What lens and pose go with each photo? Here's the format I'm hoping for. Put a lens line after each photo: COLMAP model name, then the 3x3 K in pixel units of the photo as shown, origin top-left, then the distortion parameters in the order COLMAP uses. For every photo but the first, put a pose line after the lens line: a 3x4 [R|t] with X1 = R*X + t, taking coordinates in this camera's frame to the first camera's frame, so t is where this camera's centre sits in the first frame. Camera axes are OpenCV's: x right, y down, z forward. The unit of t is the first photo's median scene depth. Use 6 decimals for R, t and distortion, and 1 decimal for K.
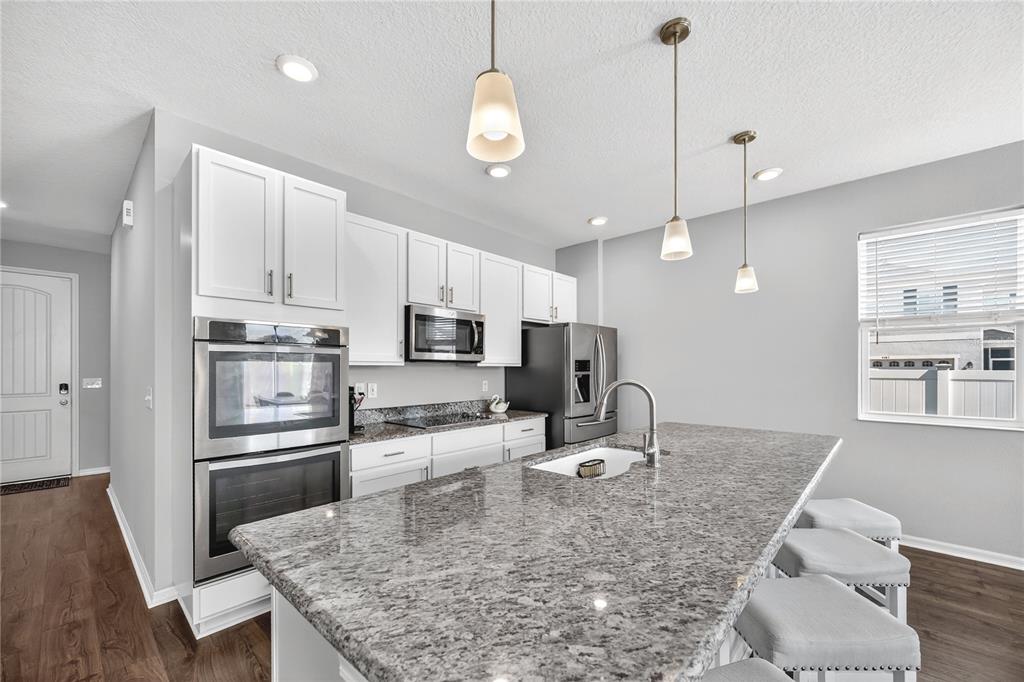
lens RADIAL K [[412.9, 0, 513.6], [0, 412.9, 367.4], [0, 0, 1]] dist [0.000445, -0.000193]
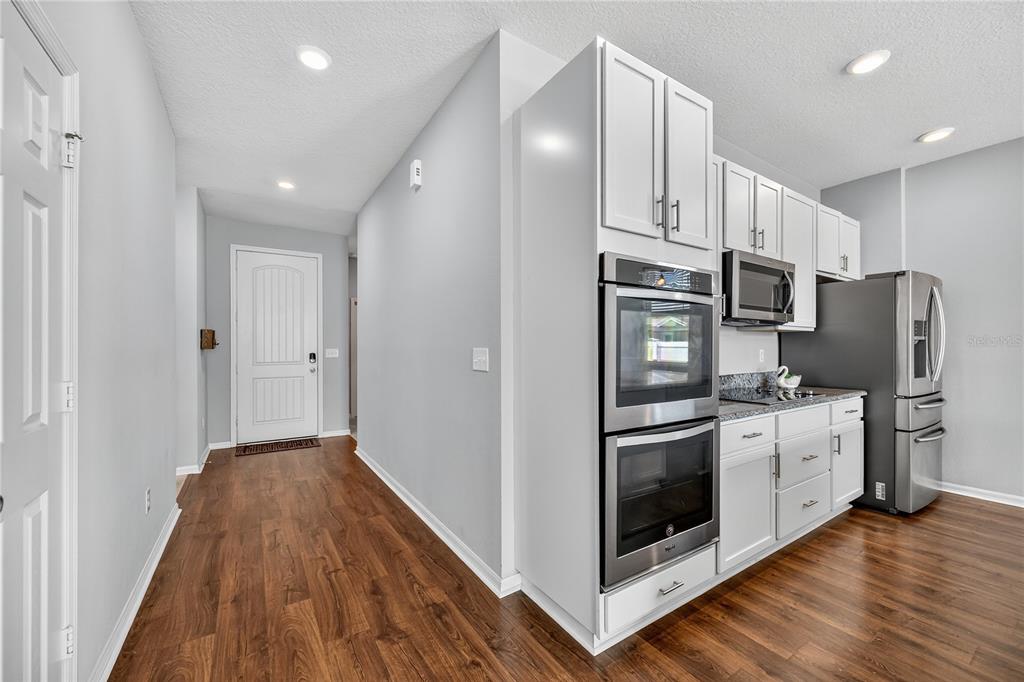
lens RADIAL K [[405.8, 0, 511.2], [0, 405.8, 348.3], [0, 0, 1]] dist [0.000904, -0.000041]
pose [[0.968761, -0.000437, -0.247994, -0.427856], [0.001039, 0.999997, 0.002294, 0.033804], [0.247992, -0.002480, 0.968759, 0.113234]]
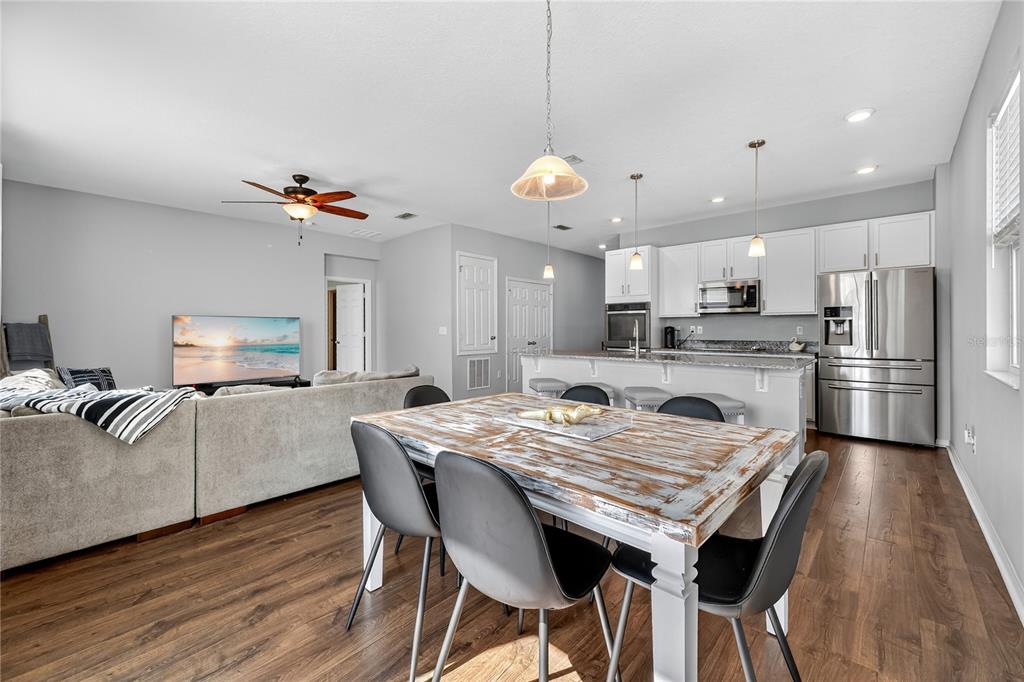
lens RADIAL K [[427.6, 0, 509.7], [0, 427.6, 329.7], [0, 0, 1]] dist [-0.000017, -0.000072]
pose [[0.007689, 0.002479, -0.999967, 1.515808], [0.004496, 0.999987, 0.002513, 0.042390], [0.999960, -0.004516, 0.007678, 0.116483]]
